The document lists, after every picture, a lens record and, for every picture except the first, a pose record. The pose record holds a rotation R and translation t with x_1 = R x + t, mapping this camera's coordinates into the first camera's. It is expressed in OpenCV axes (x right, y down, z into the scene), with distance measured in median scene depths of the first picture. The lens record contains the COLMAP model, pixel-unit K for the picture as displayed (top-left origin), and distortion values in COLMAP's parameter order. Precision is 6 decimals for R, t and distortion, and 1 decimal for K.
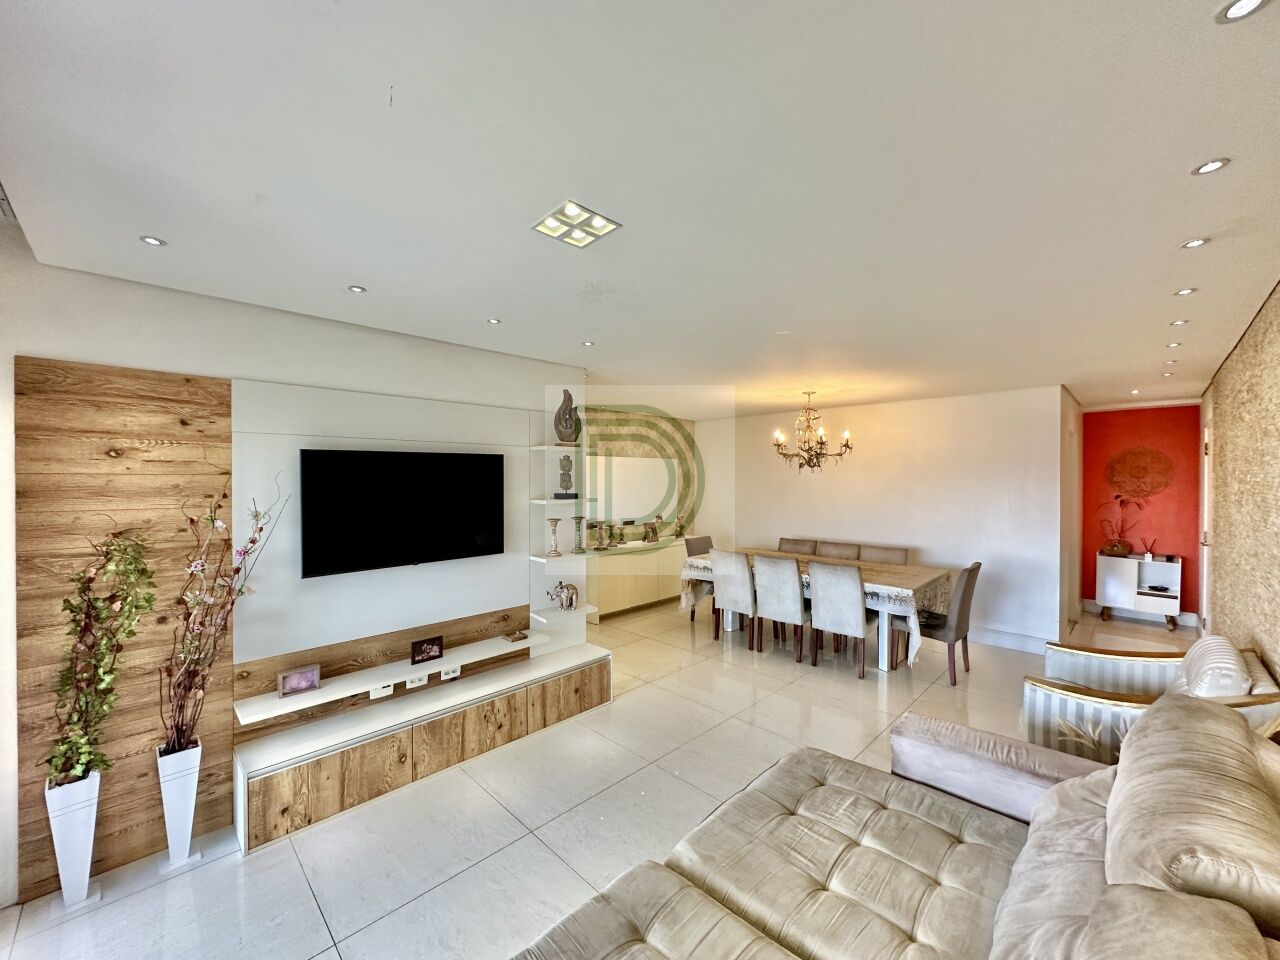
lens RADIAL K [[510.4, 0, 639.3], [0, 510.4, 481.3], [0, 0, 1]] dist [-0.003184, 0.000689]
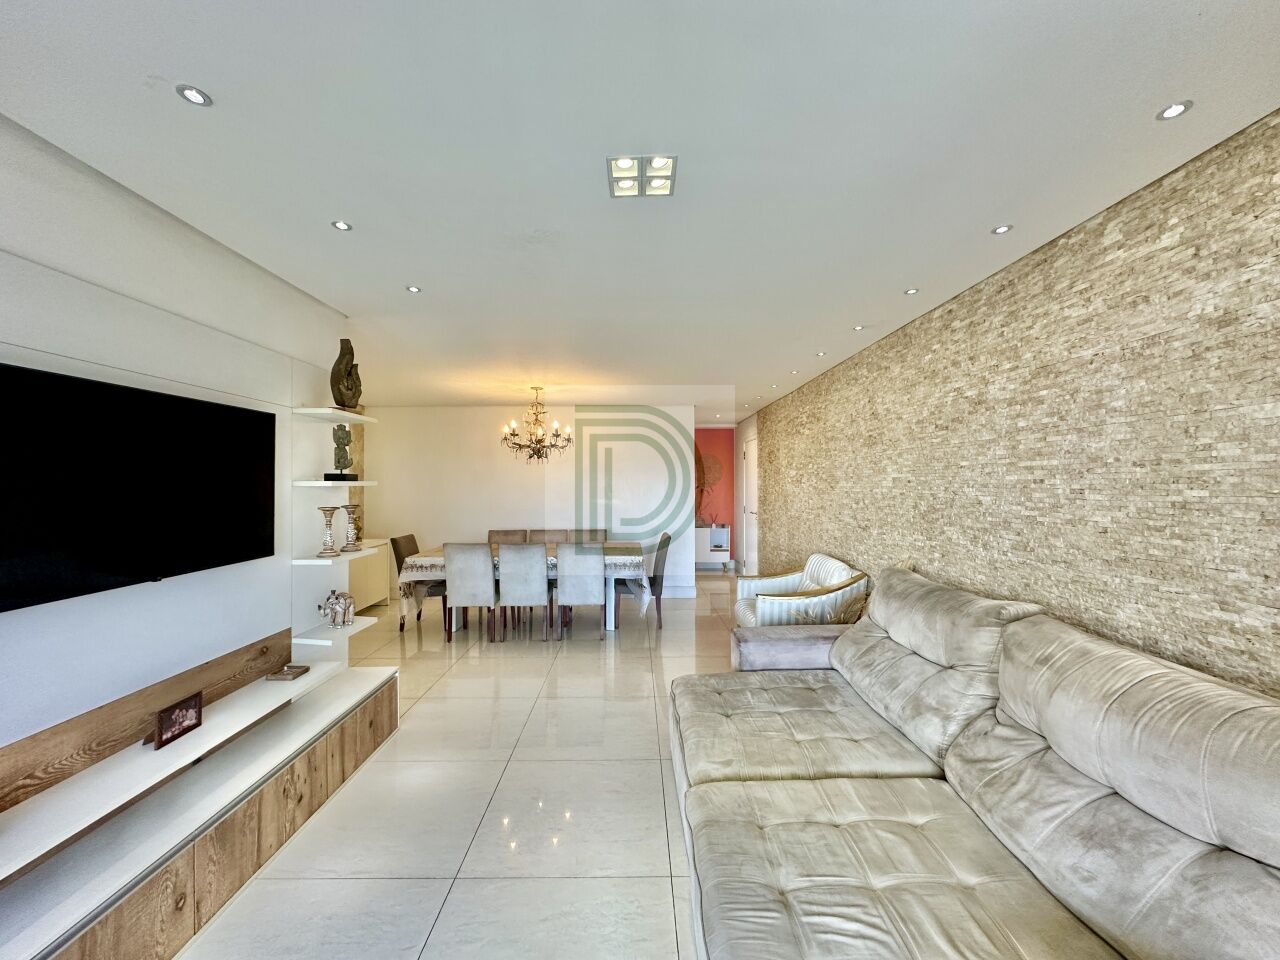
lens RADIAL K [[510.4, 0, 641.1], [0, 510.4, 479.5], [0, 0, 1]] dist [-0.003184, 0.000689]
pose [[0.696027, 0.004567, 0.718001, -0.444708], [0.009686, 0.999829, -0.015749, 0.056651], [-0.717950, 0.017916, 0.695864, 0.166435]]
